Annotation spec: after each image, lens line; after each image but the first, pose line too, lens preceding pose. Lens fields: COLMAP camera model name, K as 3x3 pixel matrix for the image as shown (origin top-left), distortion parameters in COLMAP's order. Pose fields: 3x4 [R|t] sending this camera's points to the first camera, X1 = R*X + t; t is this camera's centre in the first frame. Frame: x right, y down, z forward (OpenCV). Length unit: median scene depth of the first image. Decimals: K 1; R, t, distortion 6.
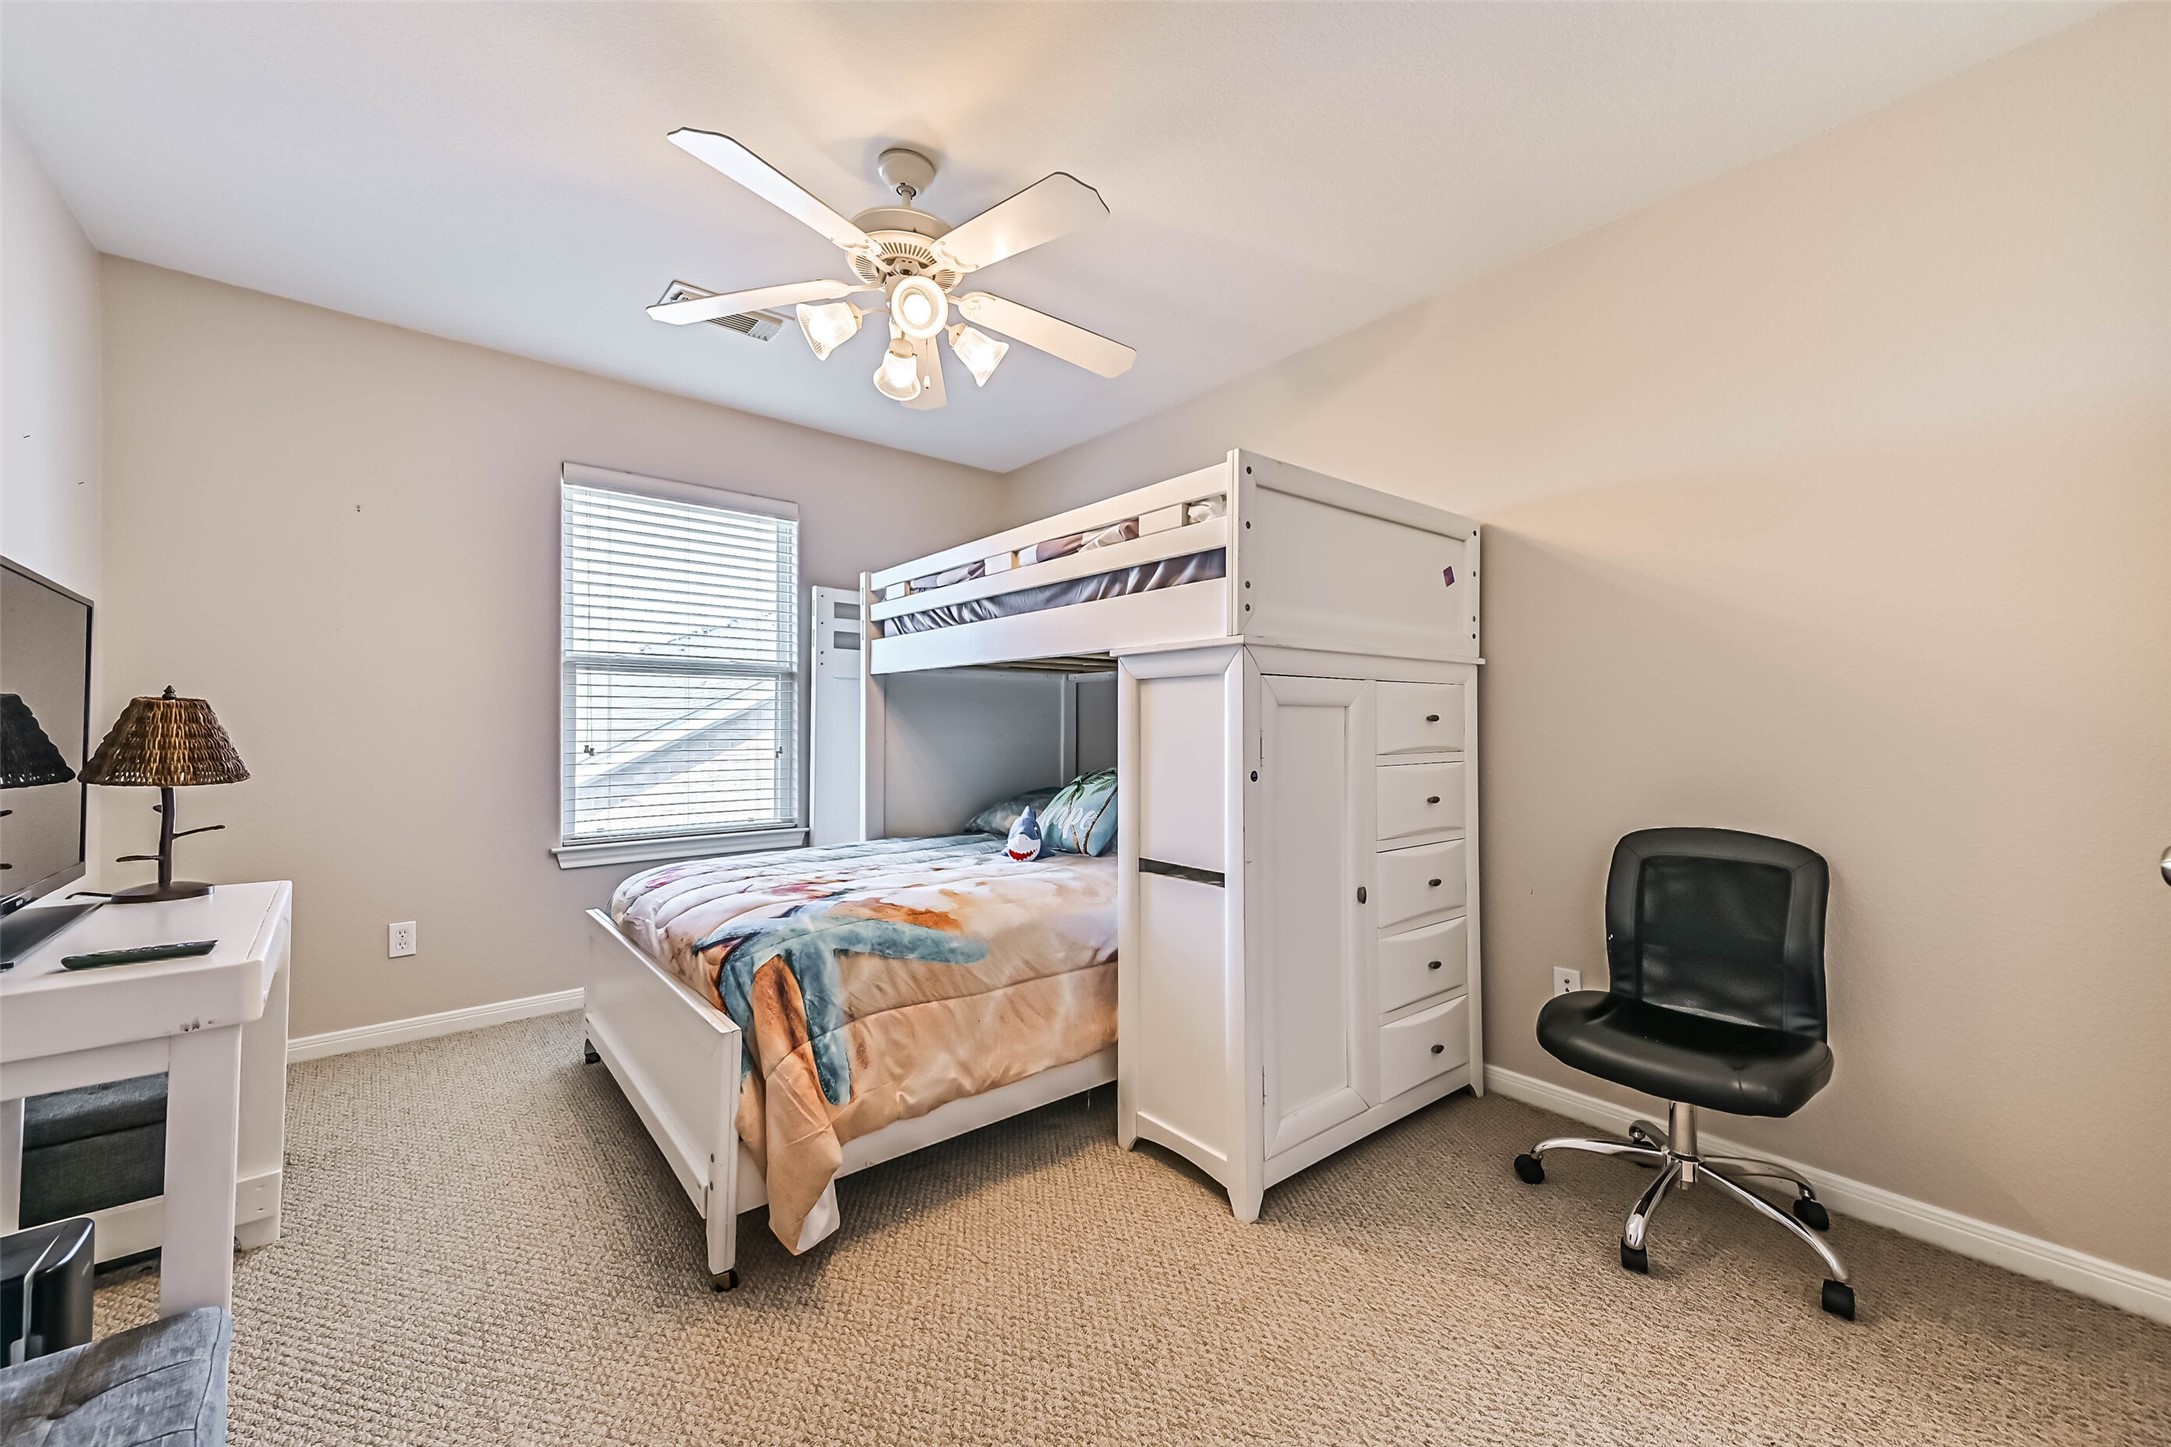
lens RADIAL K [[858.0, 0, 1094.8], [0, 858.0, 722.7], [0, 0, 1]] dist [0.019673, -0.006608]
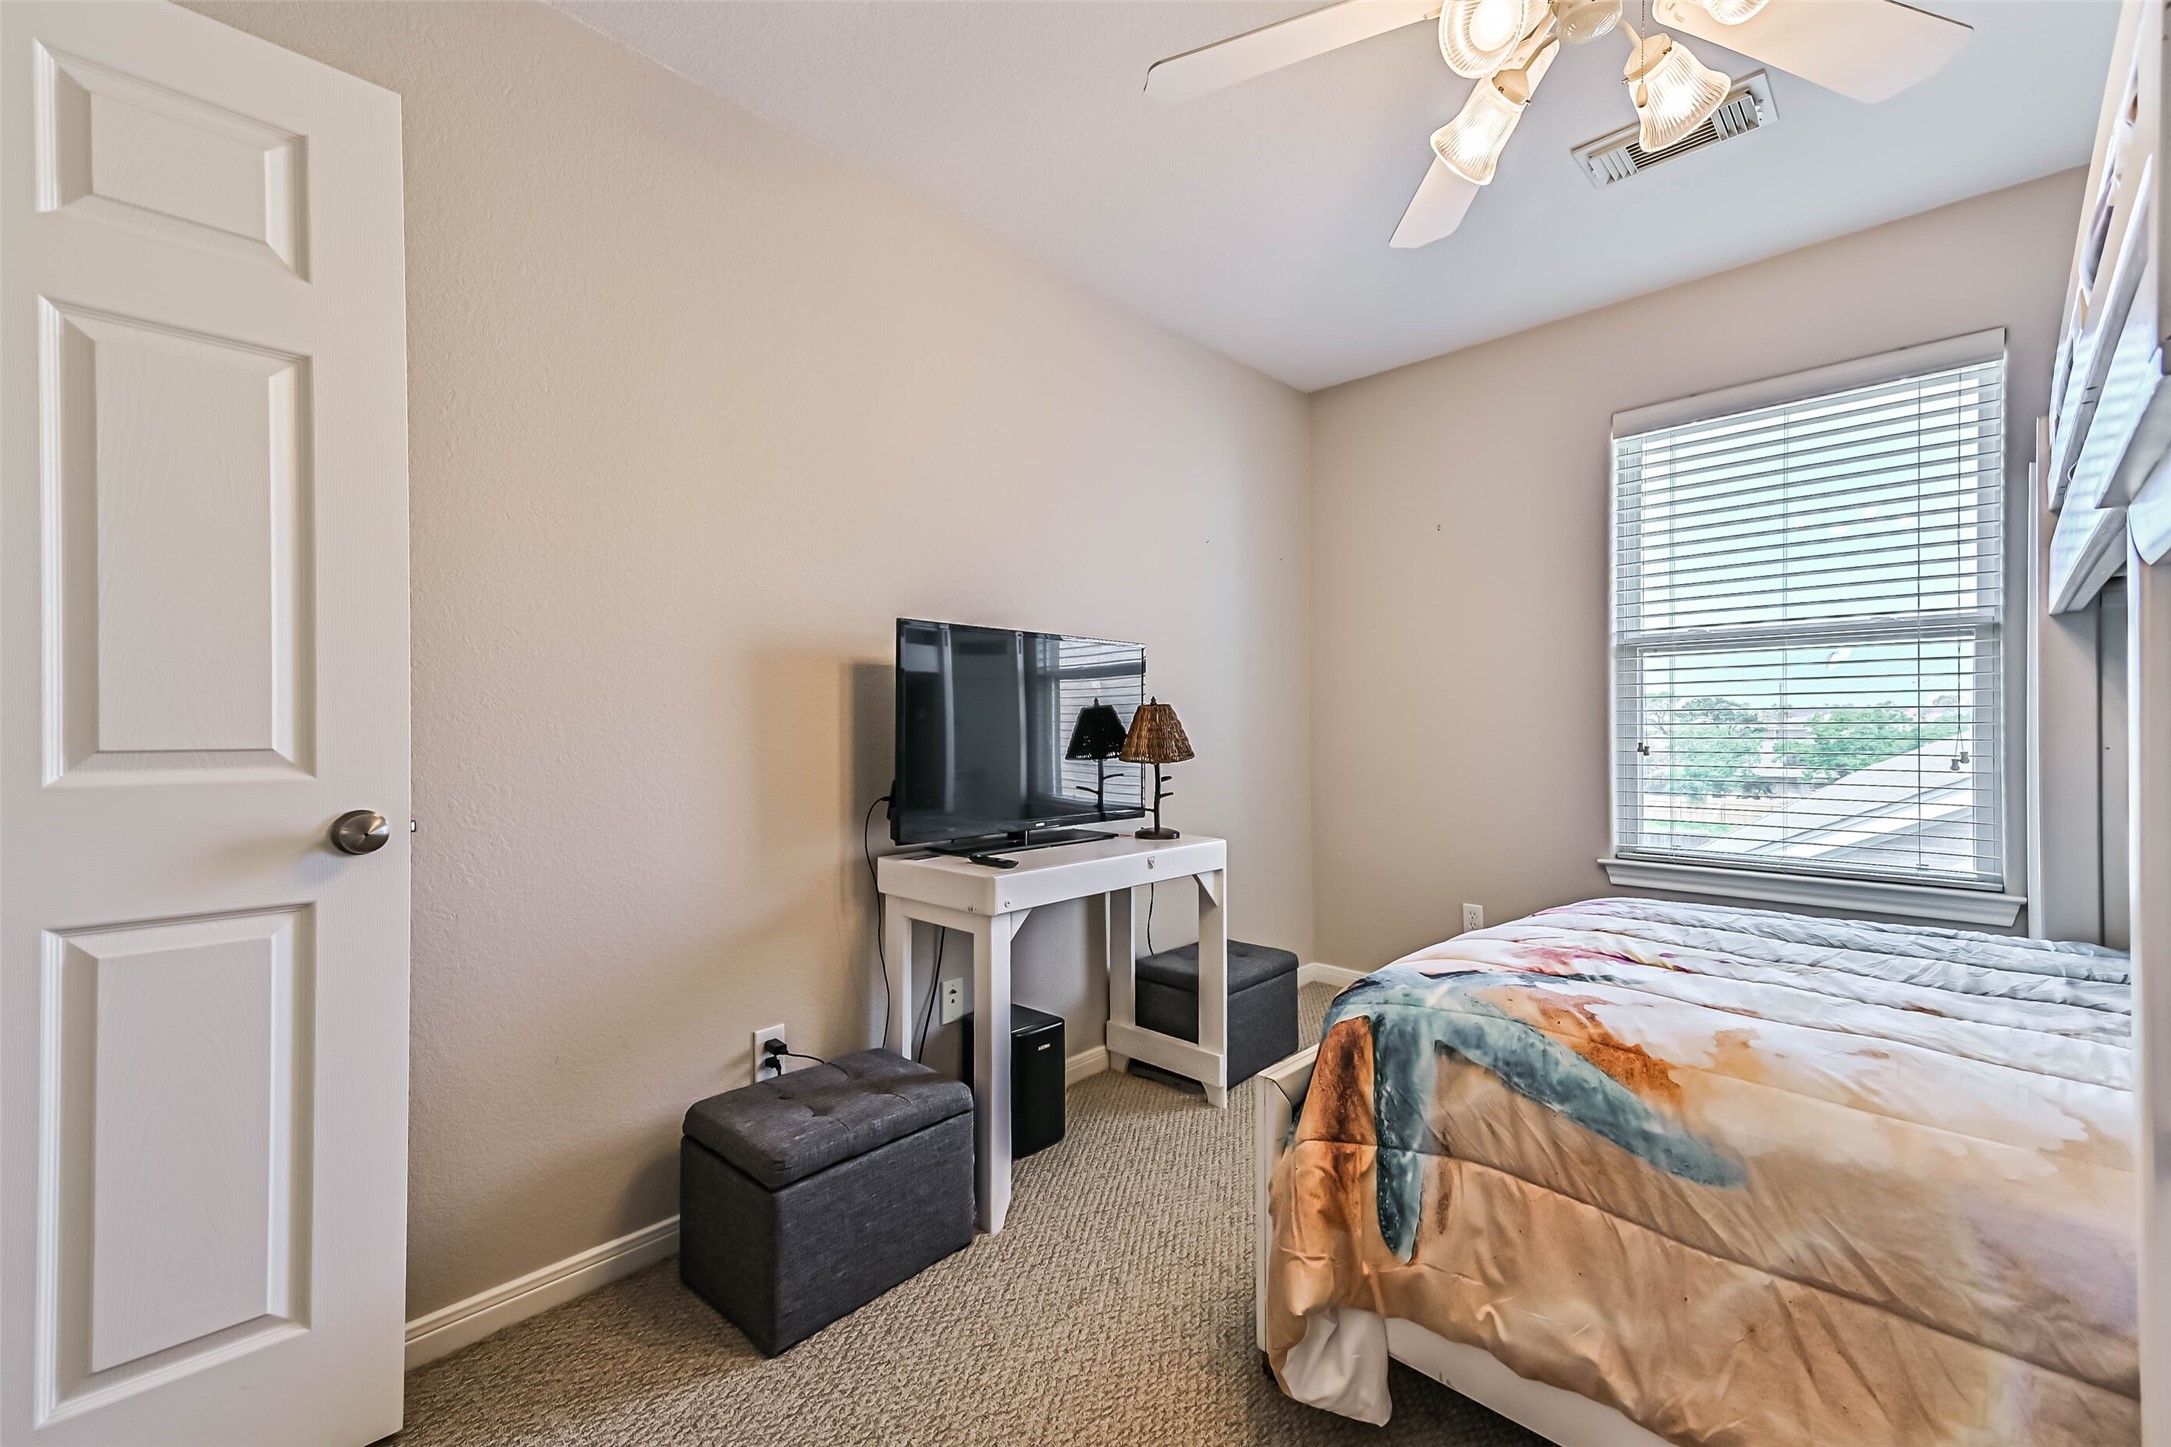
lens RADIAL K [[902.6, 0, 1085.5], [0, 902.6, 723.5], [0, 0, 1]] dist [0.000611, -0.000342]
pose [[0.076034, -0.001558, -0.997104, 0.378882], [0.009421, 0.999955, -0.000844, 0.005778], [0.997061, -0.009330, 0.076045, 0.629457]]
